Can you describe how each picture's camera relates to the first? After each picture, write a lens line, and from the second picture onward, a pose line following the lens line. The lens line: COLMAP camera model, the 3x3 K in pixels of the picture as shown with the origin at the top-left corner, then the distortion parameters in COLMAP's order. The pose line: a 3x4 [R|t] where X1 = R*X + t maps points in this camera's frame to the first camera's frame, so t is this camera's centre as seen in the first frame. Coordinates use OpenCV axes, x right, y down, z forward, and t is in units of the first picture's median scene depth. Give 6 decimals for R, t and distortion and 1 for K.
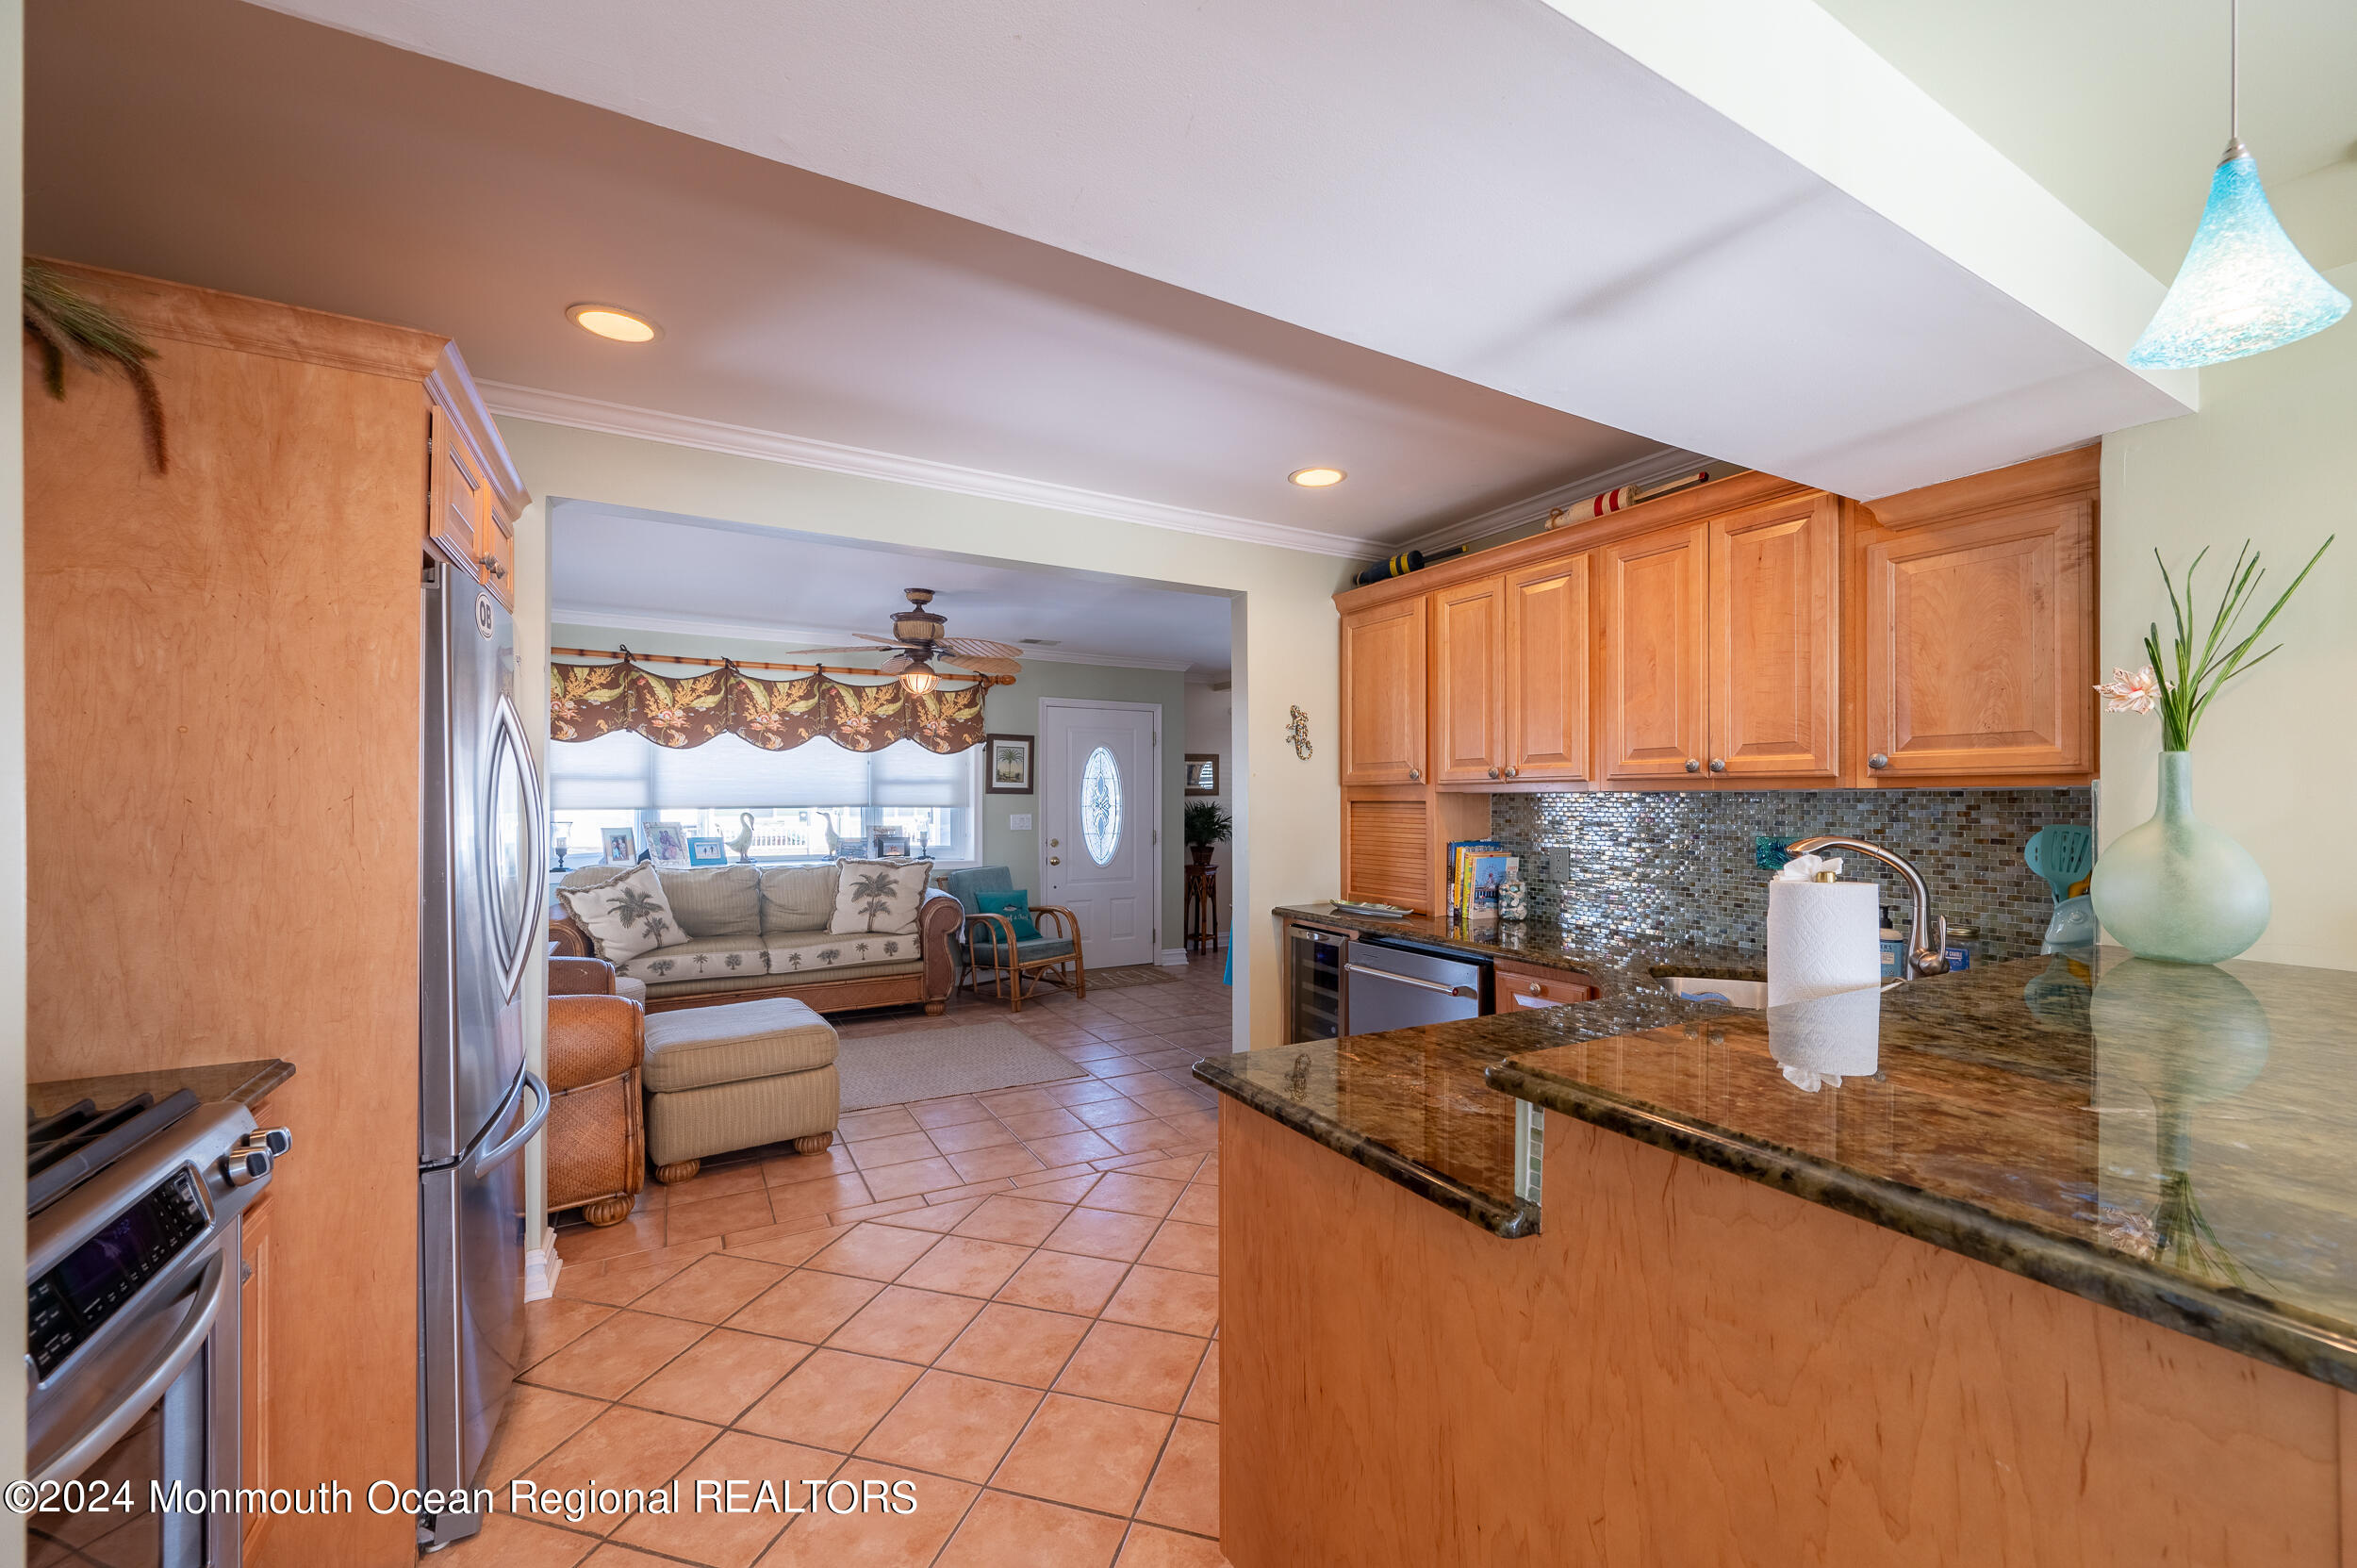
lens RADIAL K [[927.7, 0, 1180.6], [0, 927.7, 796.2], [0, 0, 1]] dist [-0.001369, -0.000104]
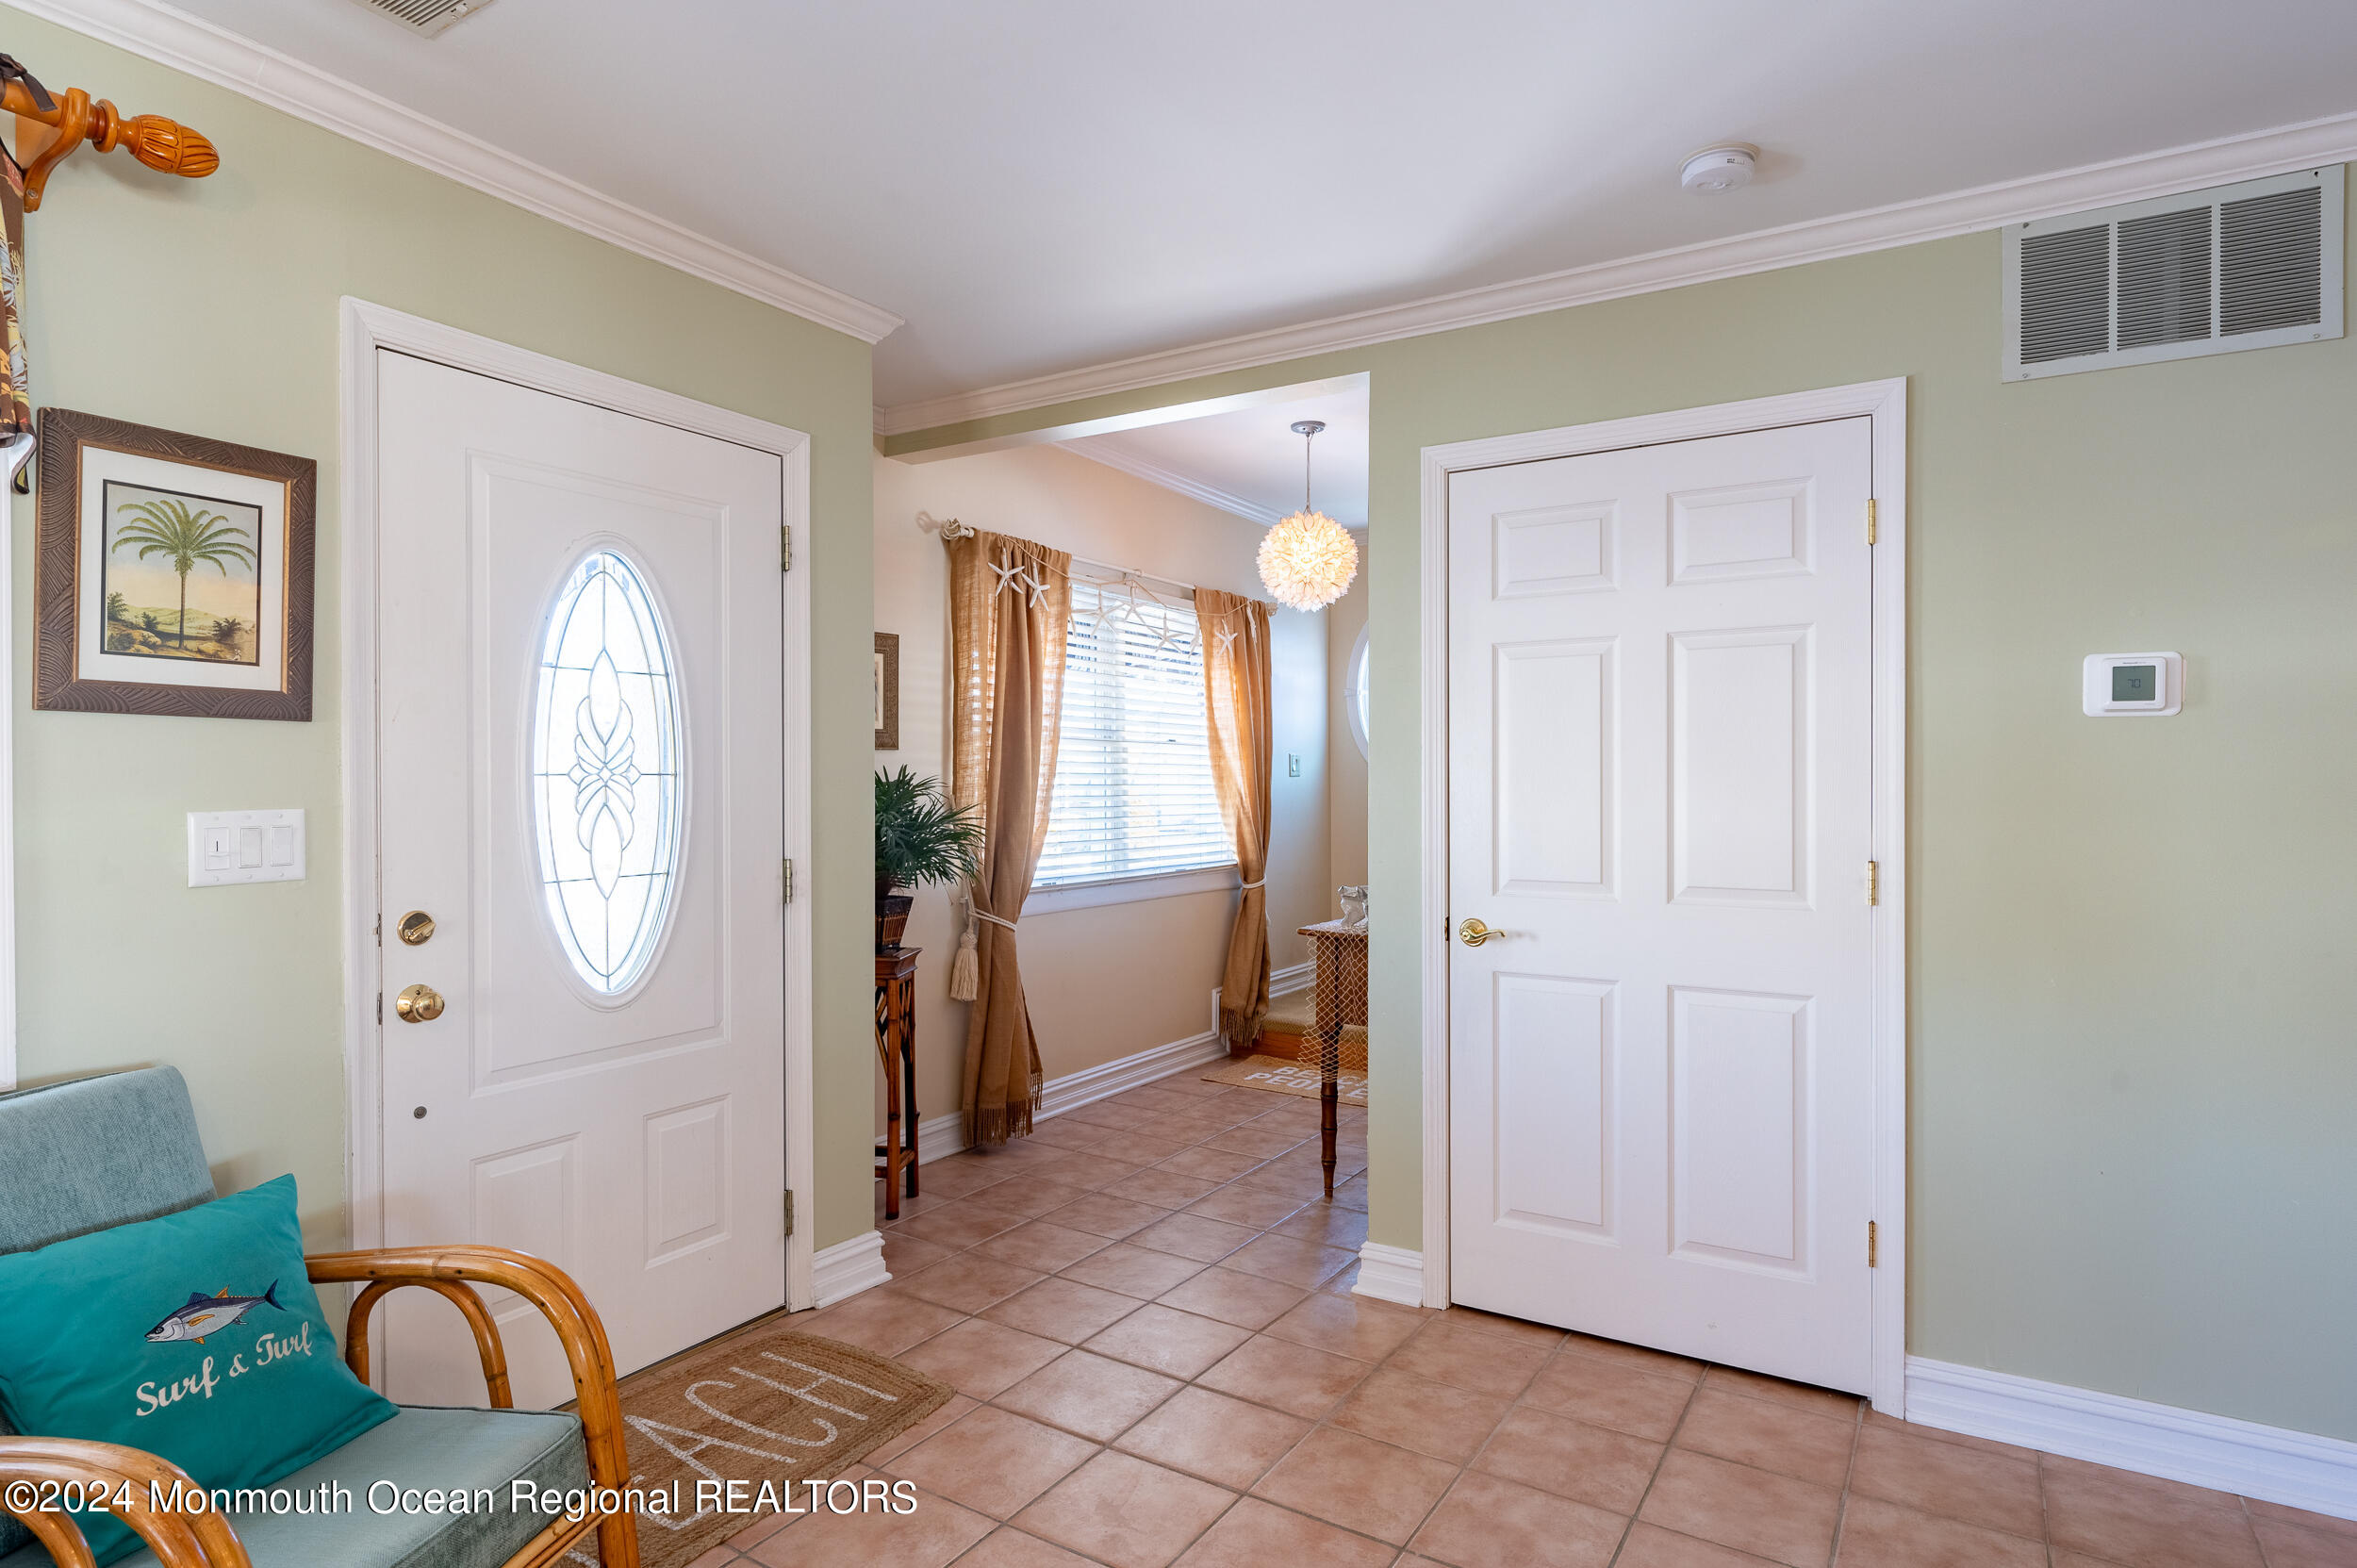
lens RADIAL K [[1282.9, 0, 1178.5], [0, 1282.9, 784.0], [0, 0, 1]] dist [0.003180, 0.000900]
pose [[0.876377, -0.002826, 0.481618, -0.170269], [-0.000816, 0.999973, 0.007353, 0.014923], [-0.481625, -0.006837, 0.876351, 0.853109]]
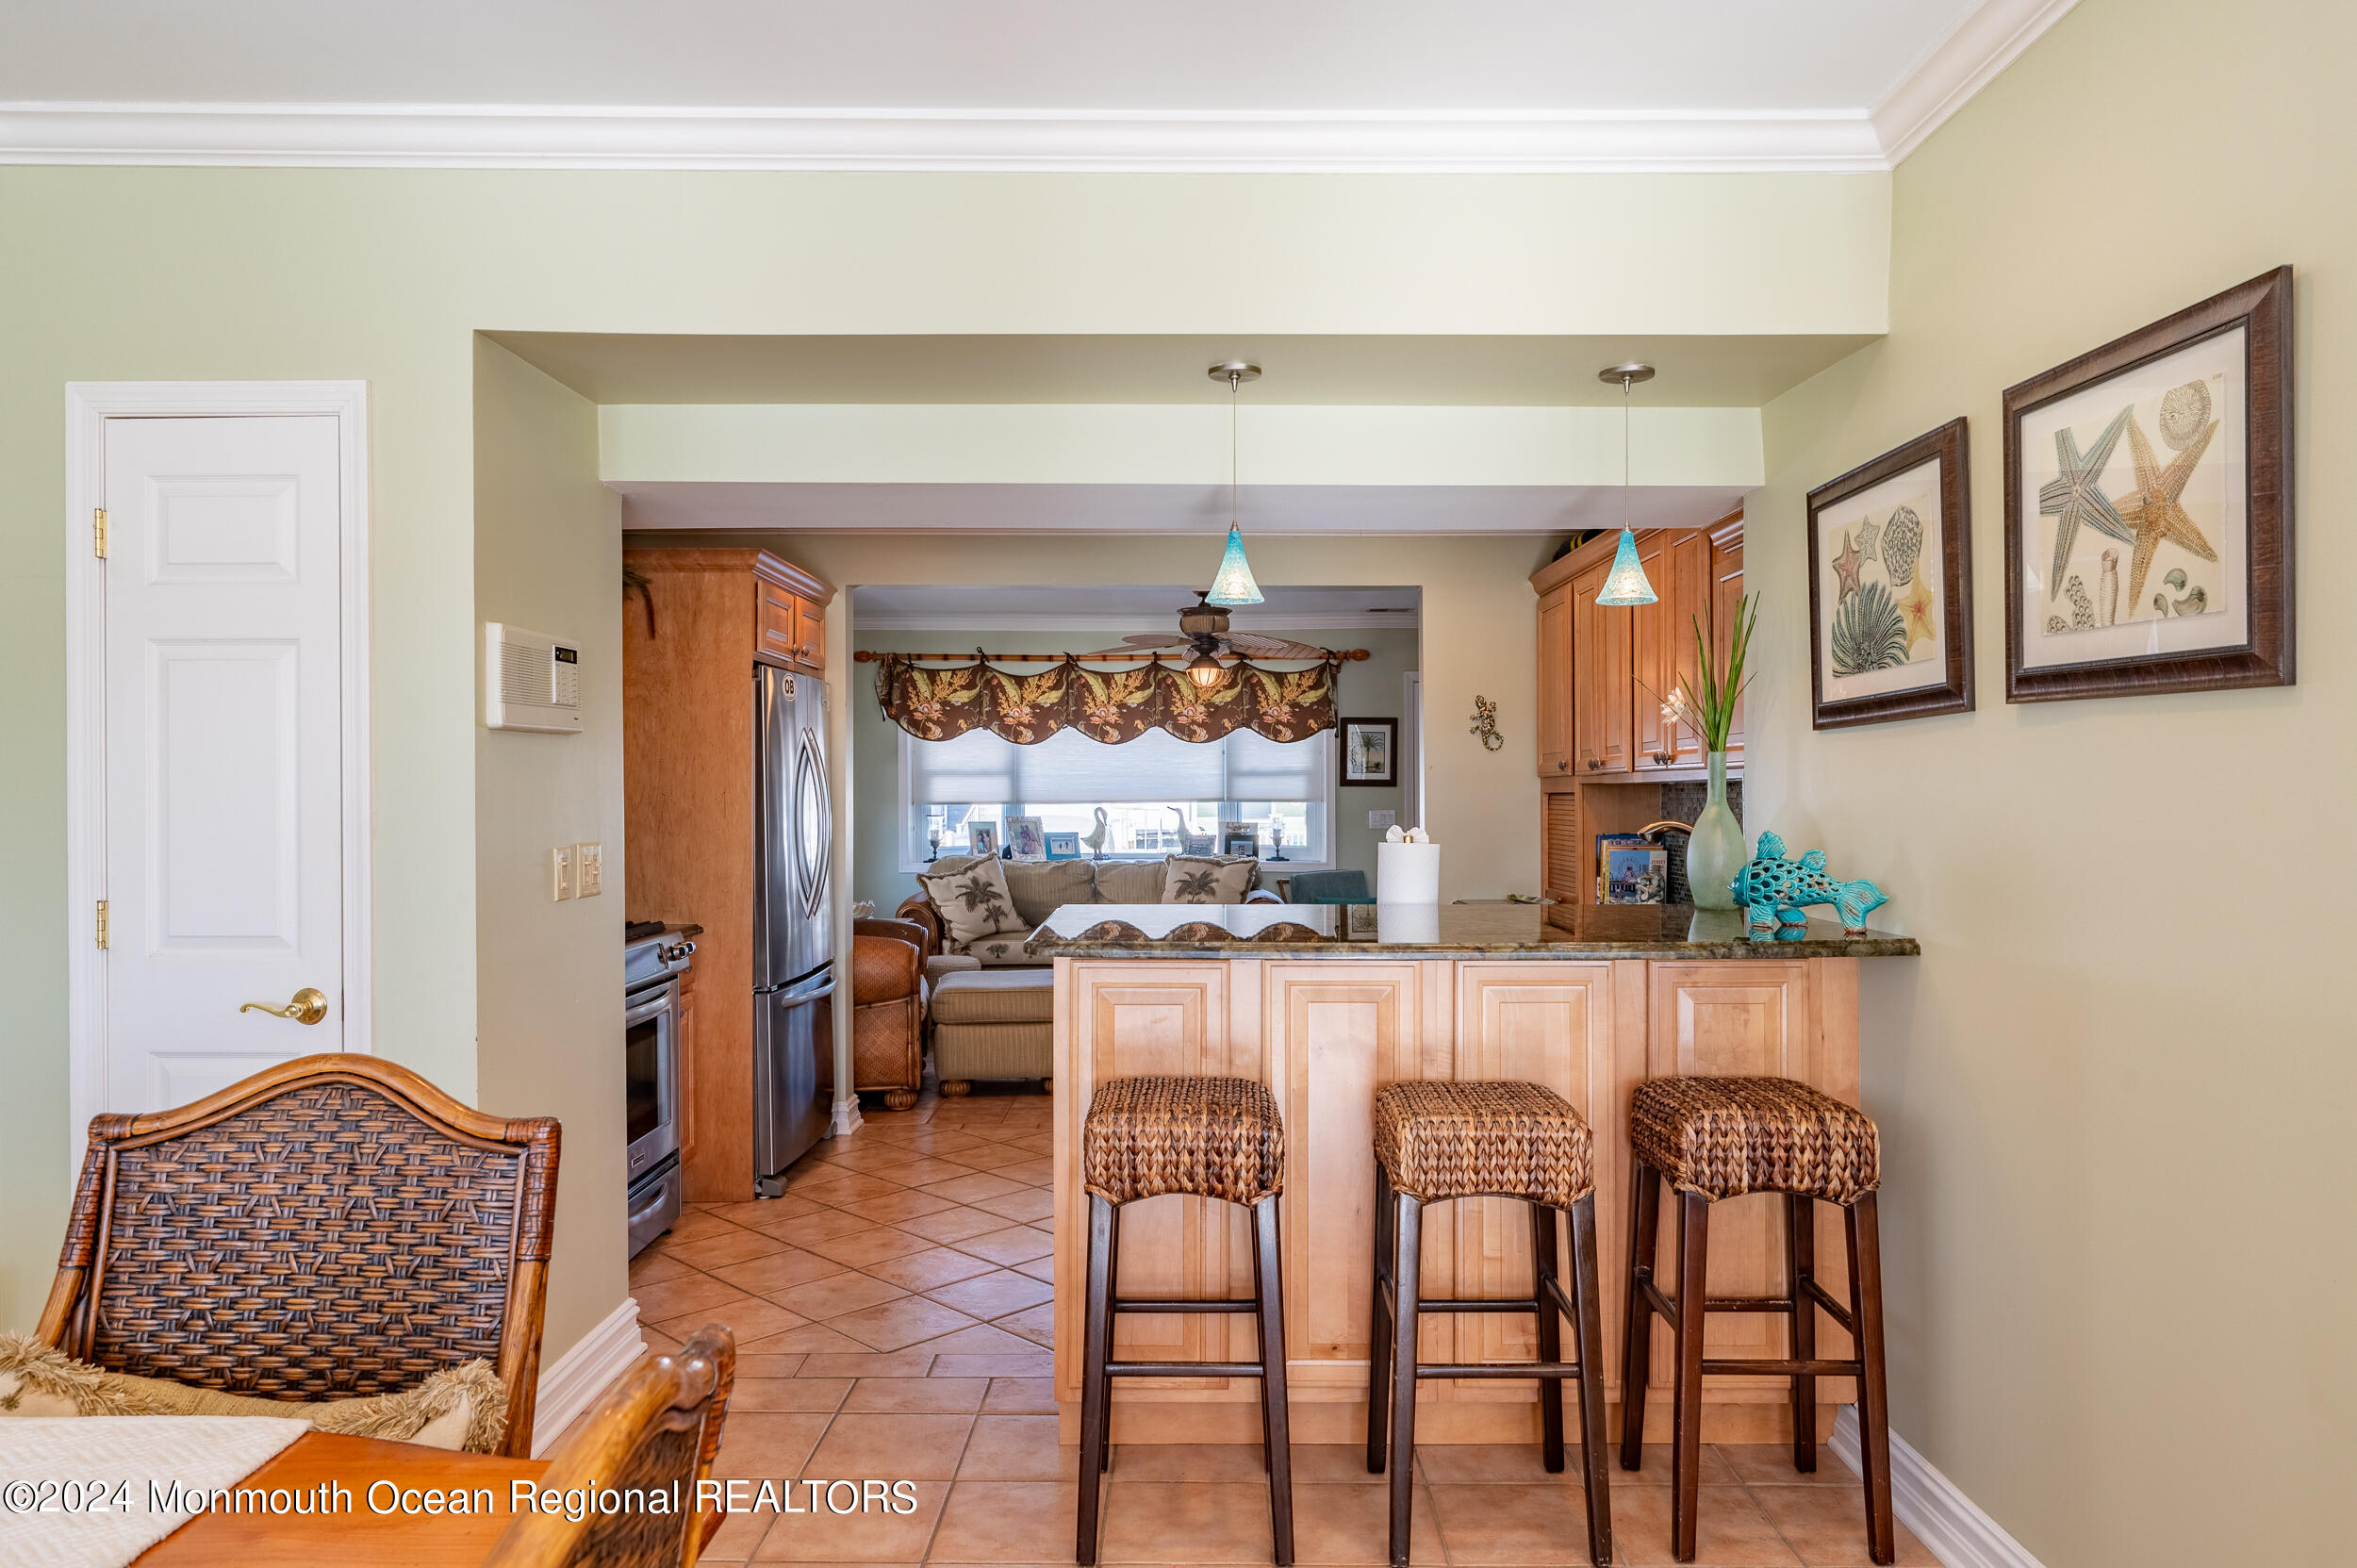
lens RADIAL K [[1461.6, 0, 1176.4], [0, 1461.6, 794.6], [0, 0, 1]] dist [0.000773, 0.000677]
pose [[0.874857, -0.003829, -0.484366, 0.428578], [0.005737, 0.999981, 0.002457, 0.001008], [0.484347, -0.004928, 0.874862, -0.368948]]
